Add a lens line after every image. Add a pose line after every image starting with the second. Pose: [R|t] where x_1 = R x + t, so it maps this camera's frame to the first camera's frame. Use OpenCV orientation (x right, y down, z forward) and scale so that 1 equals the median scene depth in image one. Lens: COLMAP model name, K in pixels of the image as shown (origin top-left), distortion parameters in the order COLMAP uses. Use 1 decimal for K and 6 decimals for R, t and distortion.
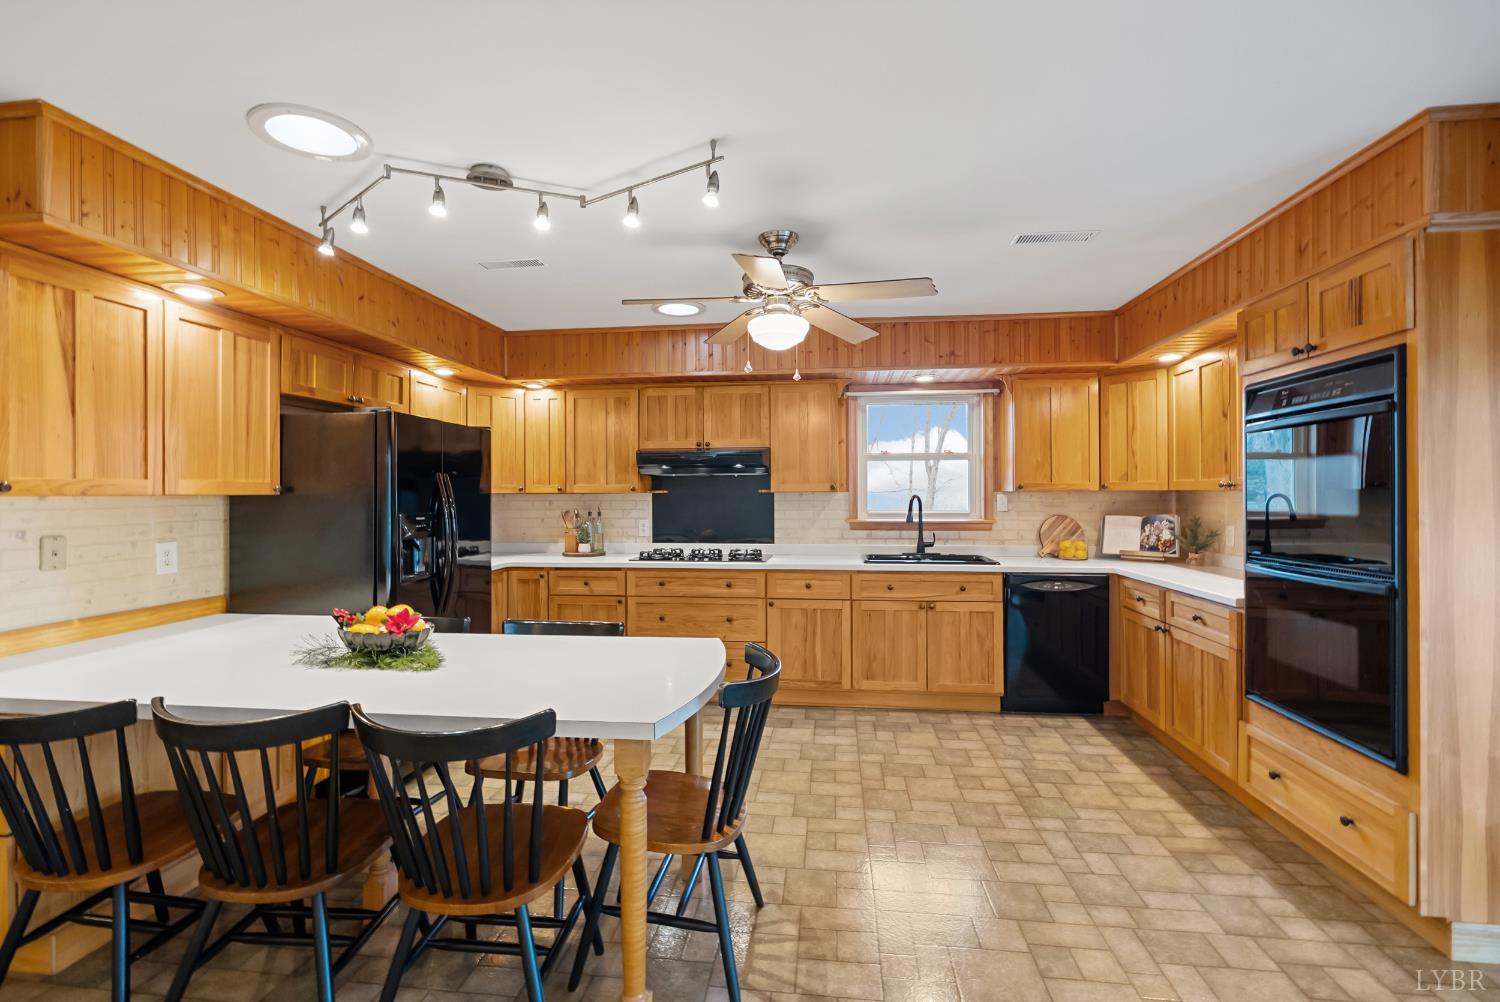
lens RADIAL K [[676.9, 0, 741.0], [0, 676.9, 495.6], [0, 0, 1]] dist [-0.003158, -0.000577]
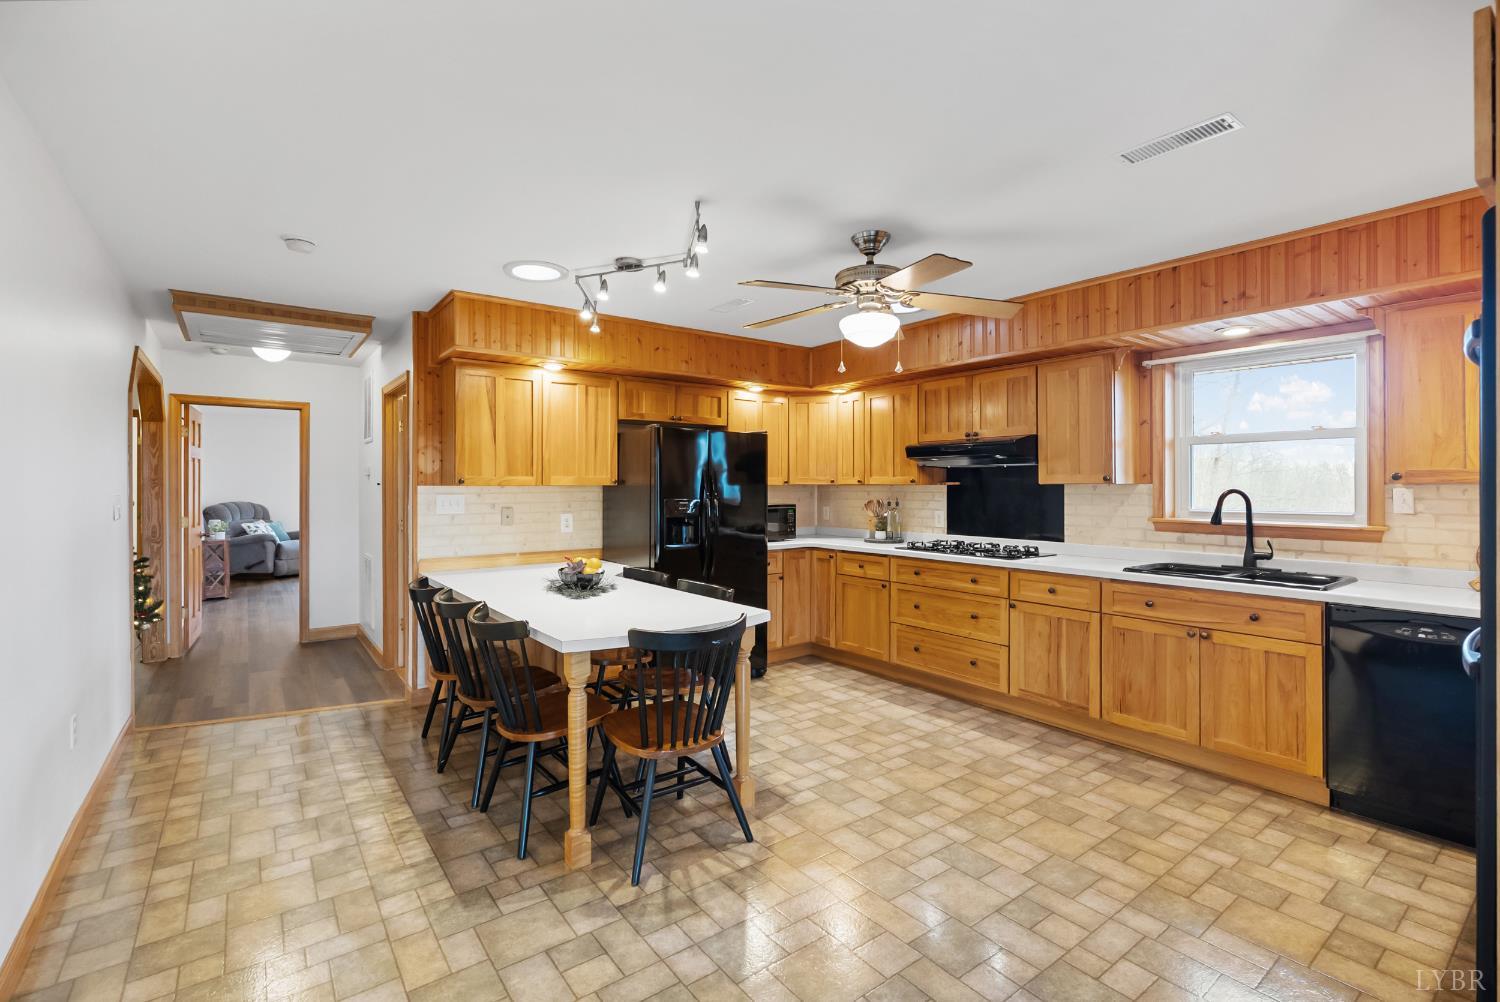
lens RADIAL K [[676.9, 0, 741.0], [0, 676.9, 486.8], [0, 0, 1]] dist [-0.003158, -0.000577]
pose [[0.691469, 0.004650, -0.722391, 0.463901], [-0.004214, 0.999988, 0.002403, -0.002152], [0.722394, 0.001383, 0.691480, 0.100602]]
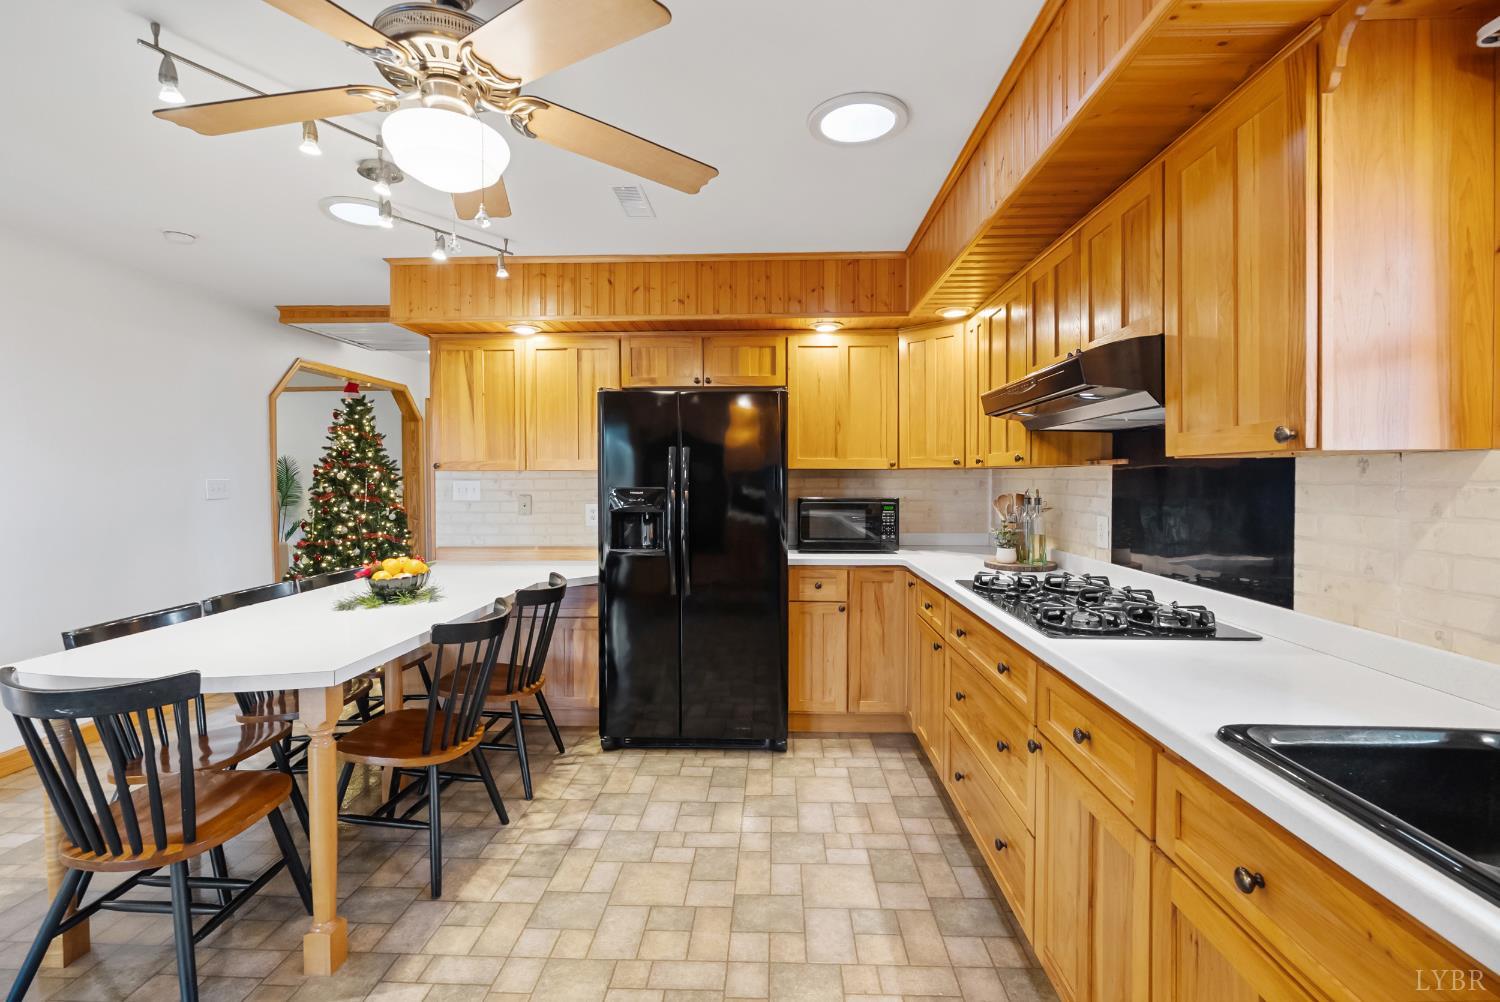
lens RADIAL K [[676.9, 0, 740.0], [0, 676.9, 489.8], [0, 0, 1]] dist [-0.003158, -0.000577]
pose [[0.091166, 0.023009, -0.995570, 0.421084], [-0.001534, 0.999735, 0.022964, 0.004701], [0.995834, -0.000566, 0.091178, 0.815921]]
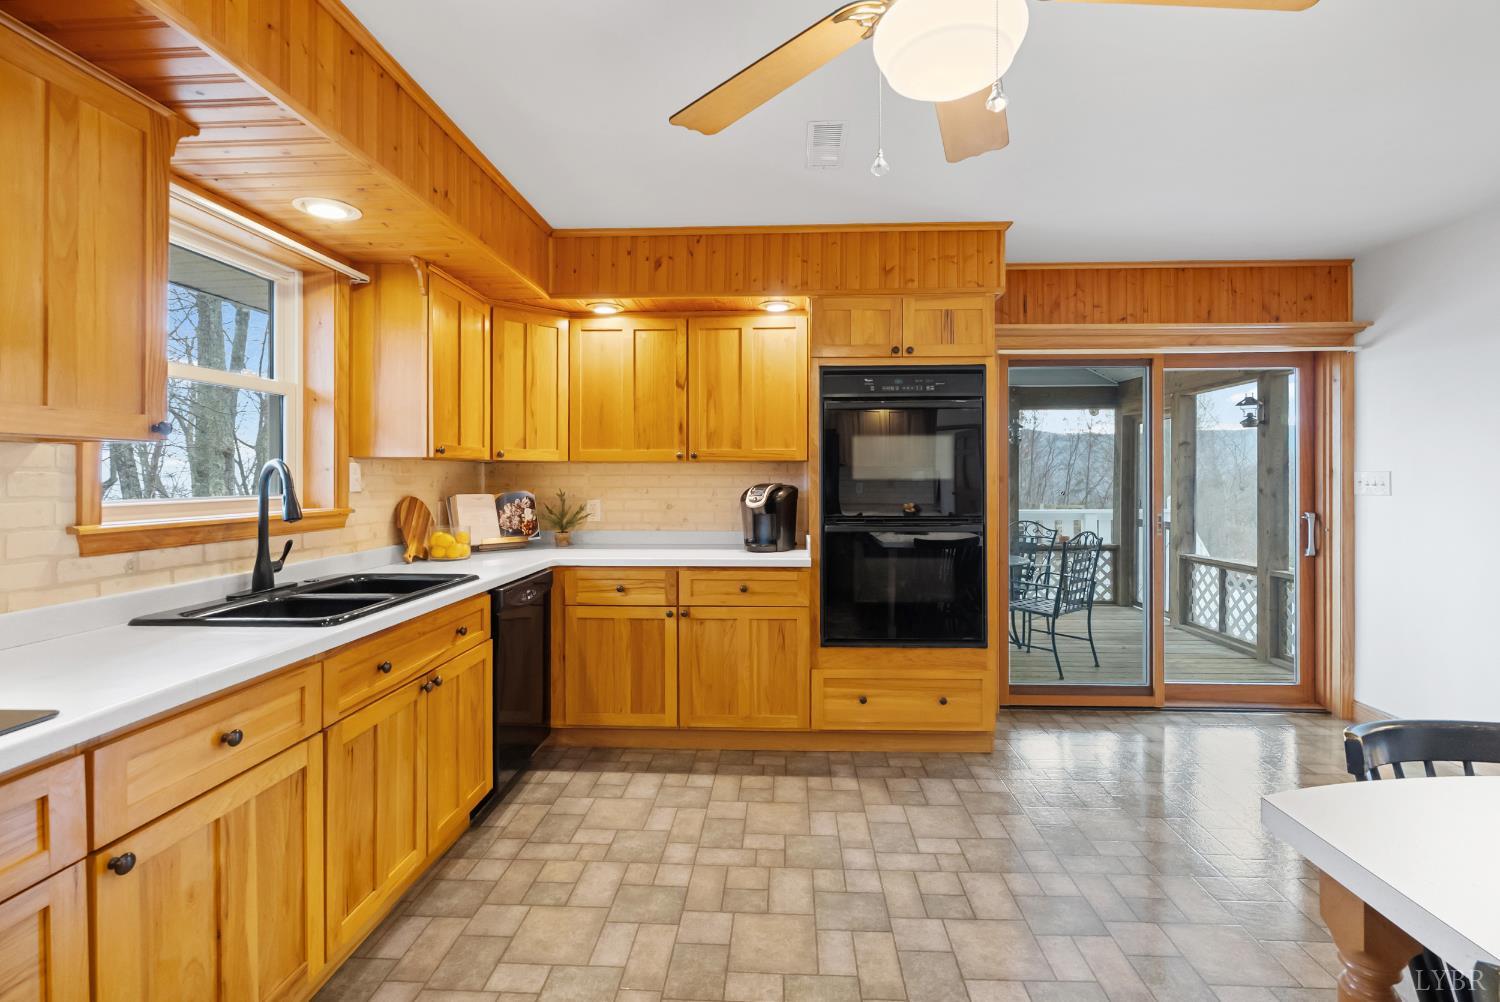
lens RADIAL K [[676.9, 0, 757.9], [0, 676.9, 477.5], [0, 0, 1]] dist [-0.003158, -0.000577]
pose [[-0.091590, 0.003403, 0.995791, -0.237308], [0.003392, 0.999989, -0.003106, 0.015278], [-0.995791, 0.003094, -0.091601, 0.801253]]
